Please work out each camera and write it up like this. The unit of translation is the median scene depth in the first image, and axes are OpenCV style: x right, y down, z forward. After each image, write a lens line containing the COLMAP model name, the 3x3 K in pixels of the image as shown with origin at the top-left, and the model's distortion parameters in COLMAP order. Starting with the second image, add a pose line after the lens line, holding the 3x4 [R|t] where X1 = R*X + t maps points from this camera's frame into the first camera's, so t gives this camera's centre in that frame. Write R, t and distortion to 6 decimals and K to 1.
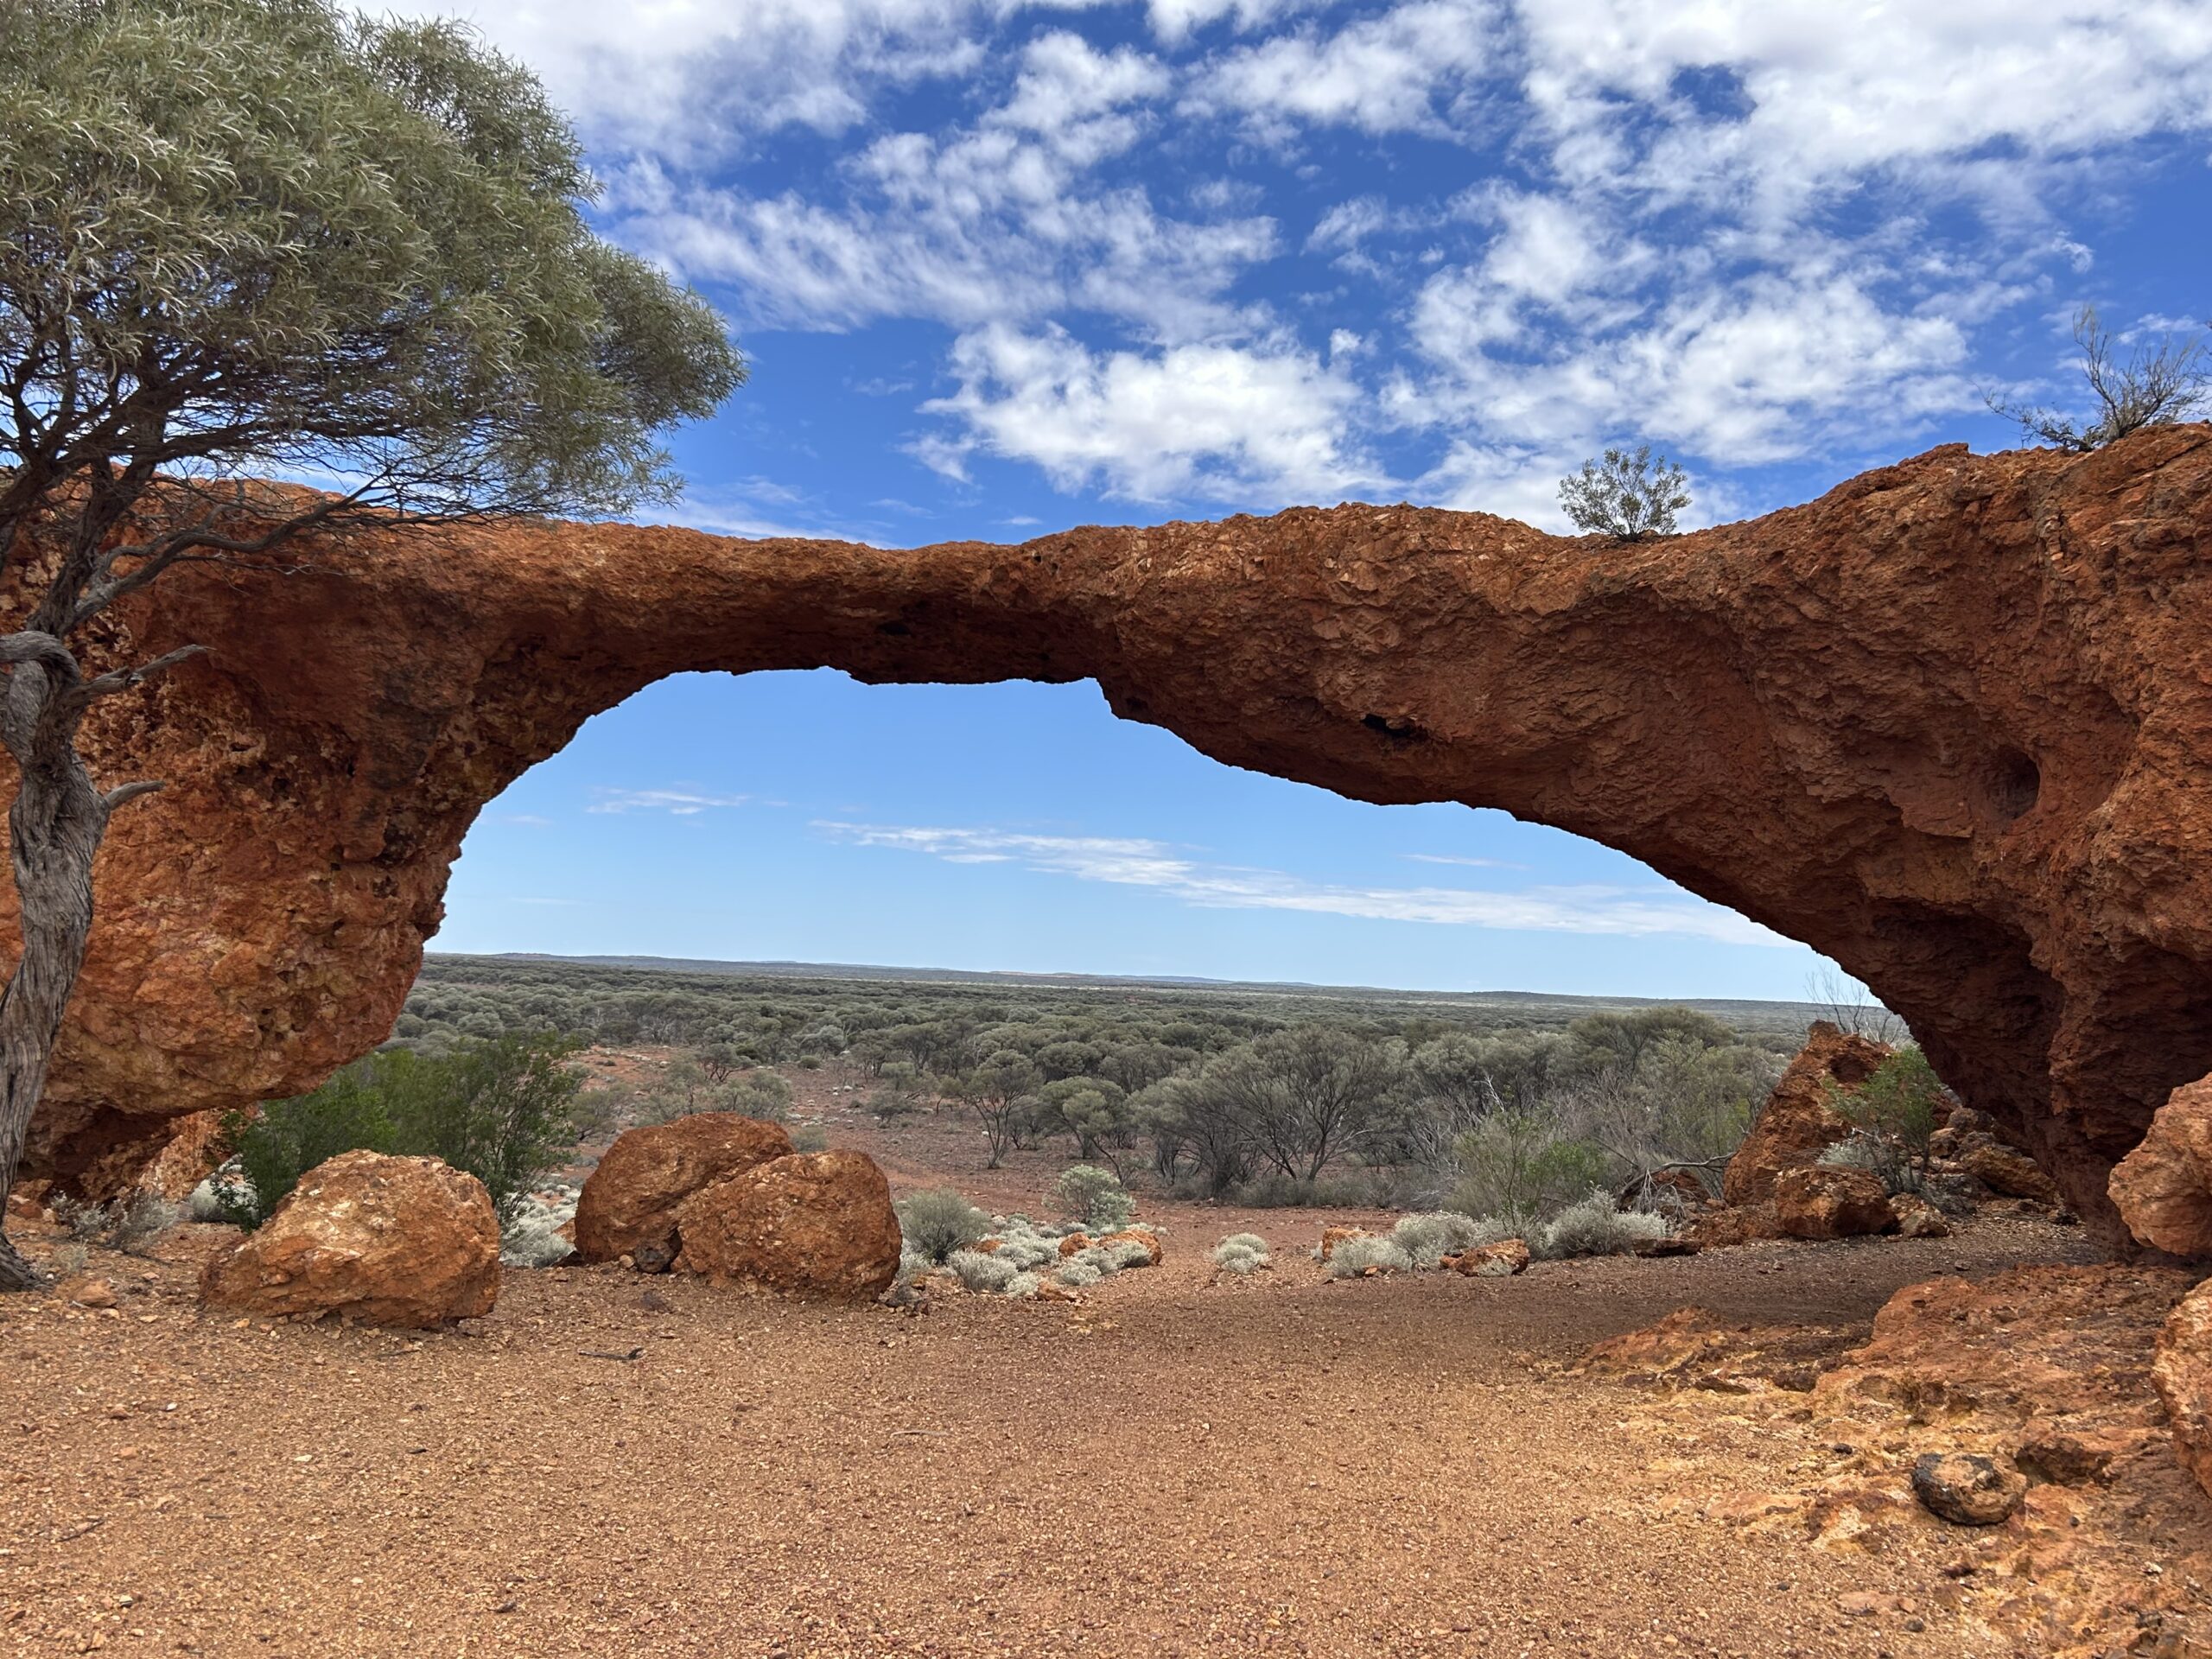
lens RADIAL K [[1867.5, 0, 1106.0], [0, 1867.5, 829.5], [0, 0, 1]] dist [0.132503, -0.273447]
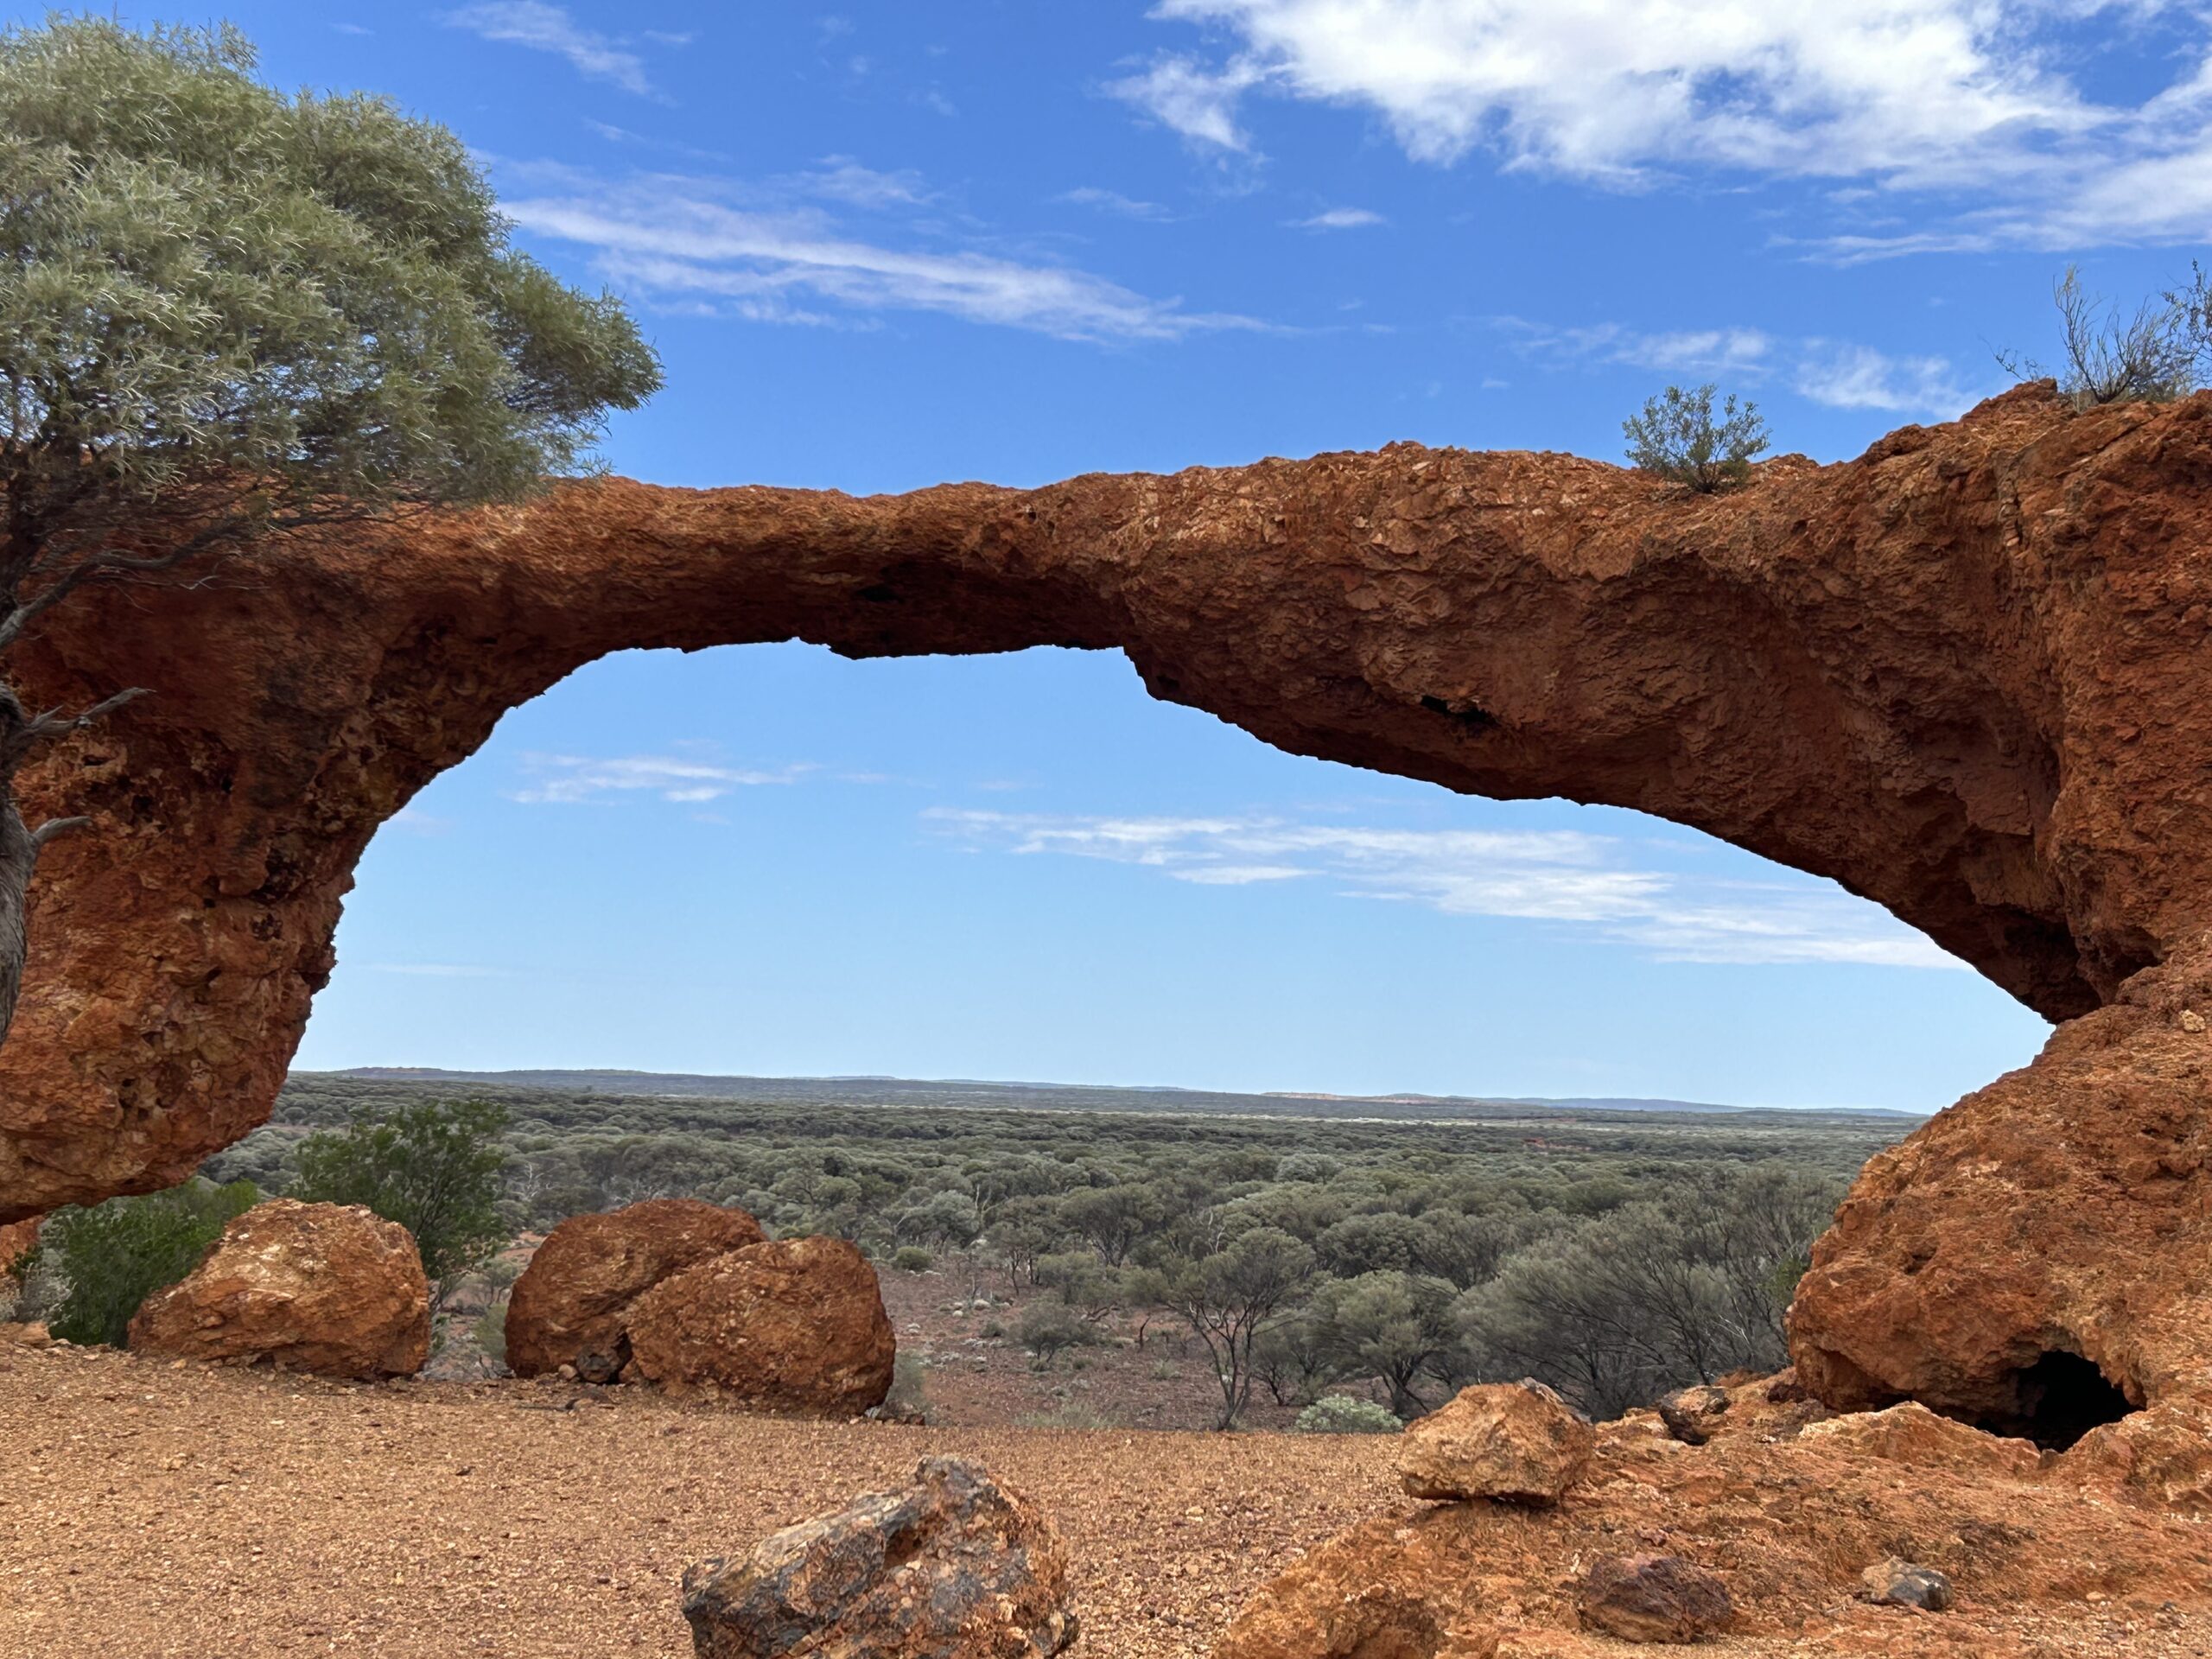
lens RADIAL K [[3558.4, 0, 1106.0], [0, 3558.4, 829.5], [0, 0, 1]] dist [0.159947, -0.119093]
pose [[0.994626, -0.020057, -0.101570, 0.148828], [0.020365, 0.999791, 0.001995, -0.007987], [0.101508, -0.004053, 0.994826, -0.549480]]
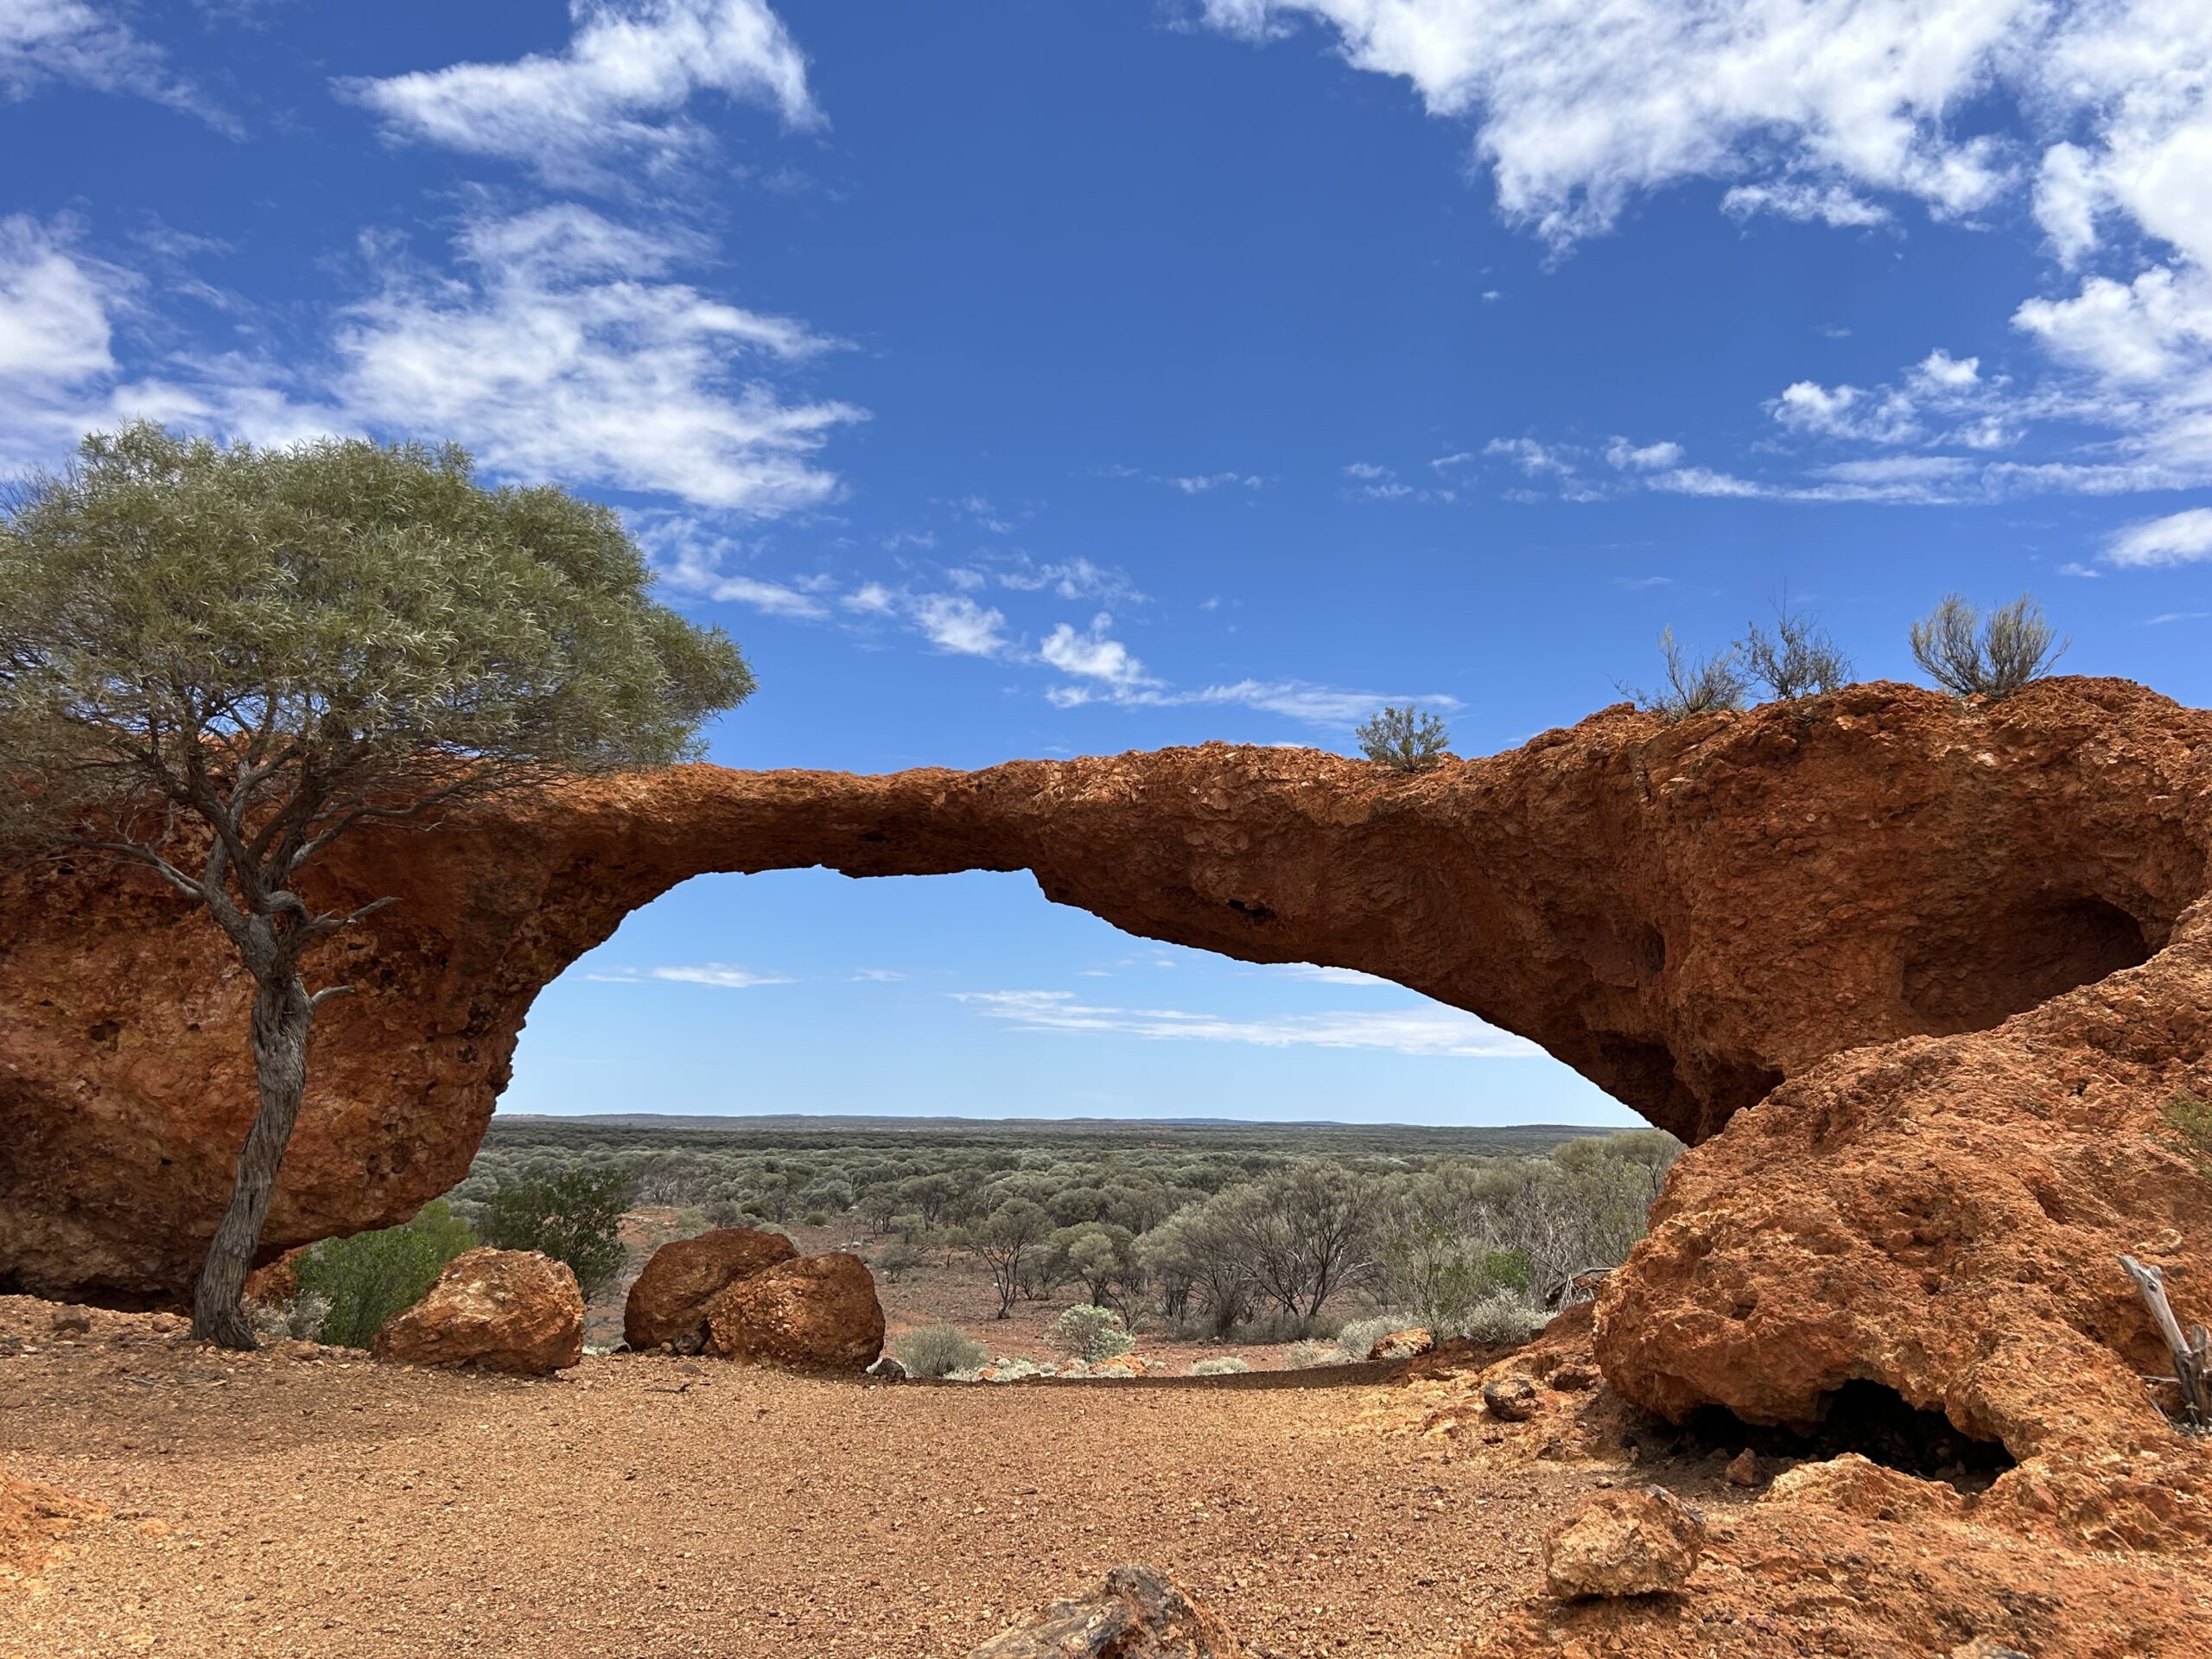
lens RADIAL K [[1905.8, 0, 1141.4], [0, 1905.8, 820.8], [0, 0, 1]] dist [0.133694, -0.306200]
pose [[0.999548, -0.026571, 0.014034, 0.055868], [0.027570, 0.996682, -0.076584, -0.014882], [-0.011952, 0.076936, 0.996964, -0.322246]]
